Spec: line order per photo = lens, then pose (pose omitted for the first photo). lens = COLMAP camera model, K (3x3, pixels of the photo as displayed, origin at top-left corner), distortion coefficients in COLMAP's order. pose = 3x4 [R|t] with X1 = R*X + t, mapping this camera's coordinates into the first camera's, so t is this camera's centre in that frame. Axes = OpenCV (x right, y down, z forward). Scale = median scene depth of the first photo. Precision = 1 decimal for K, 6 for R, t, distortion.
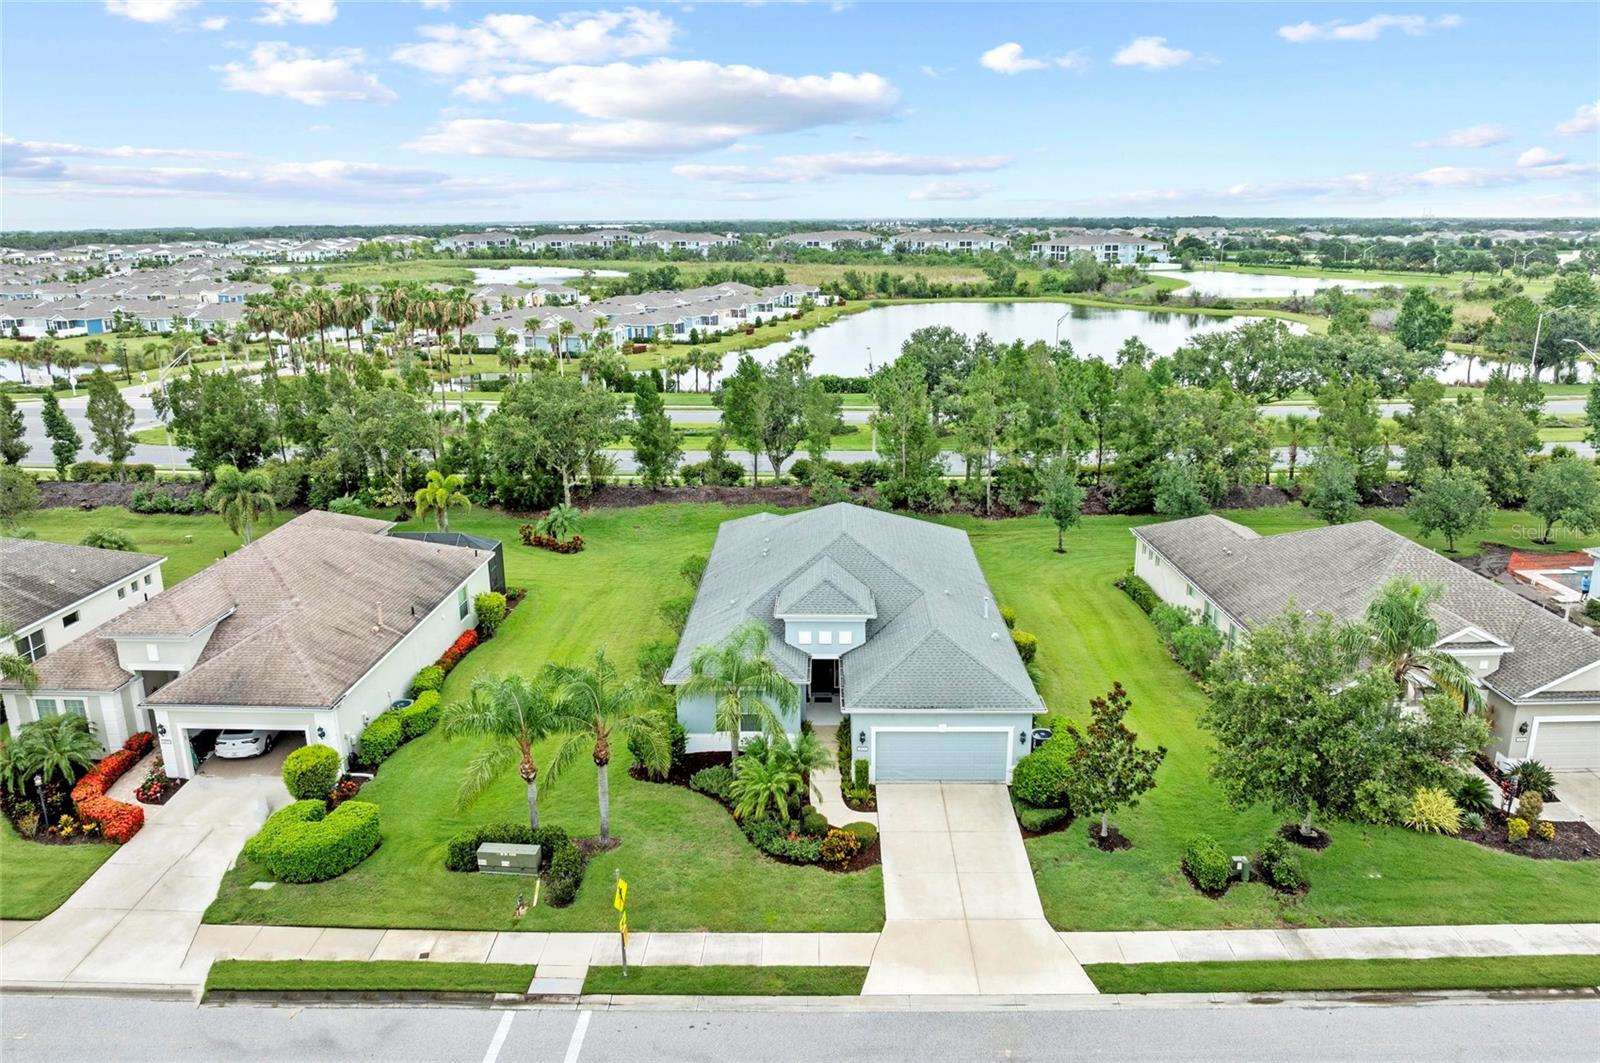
lens RADIAL K [[1119.7, 0, 810.2], [0, 1119.7, 532.1], [0, 0, 1]] dist [-0.024276, -0.025613]
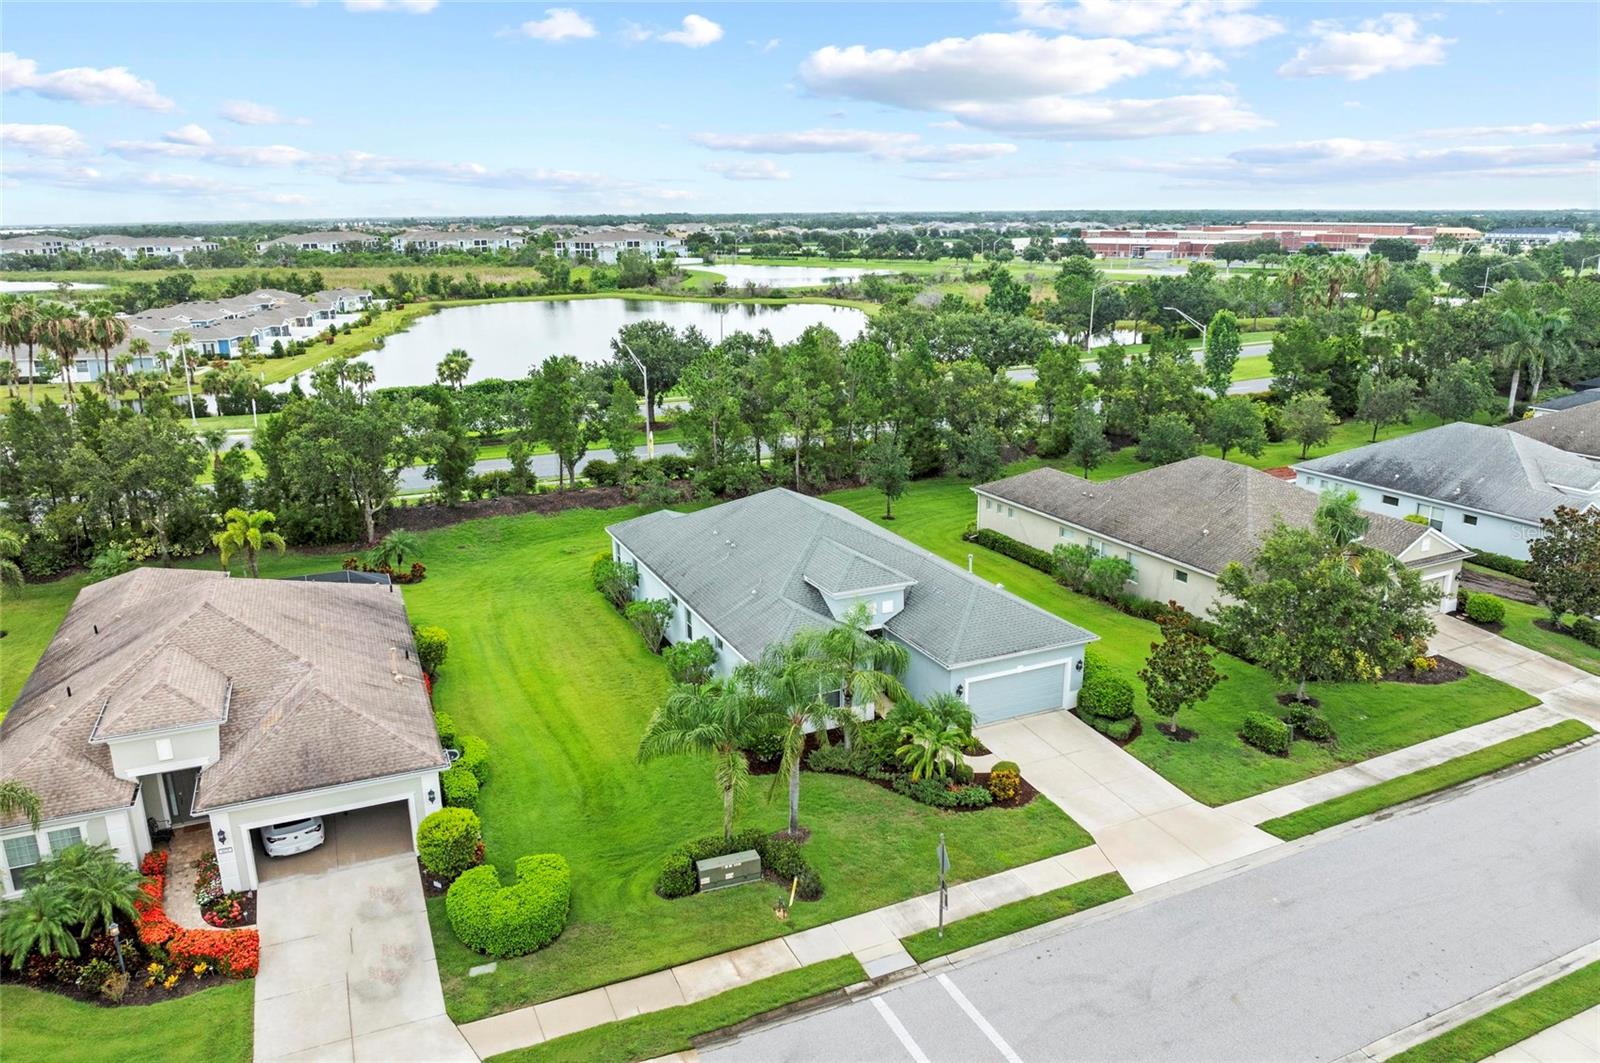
lens RADIAL K [[1119.7, 0, 810.2], [0, 1119.7, 532.1], [0, 0, 1]] dist [-0.024276, -0.025613]
pose [[0.901291, -0.119450, 0.416421, -0.472909], [0.118741, 0.992539, 0.027710, -0.013679], [-0.416624, 0.024471, 0.908749, 0.068955]]
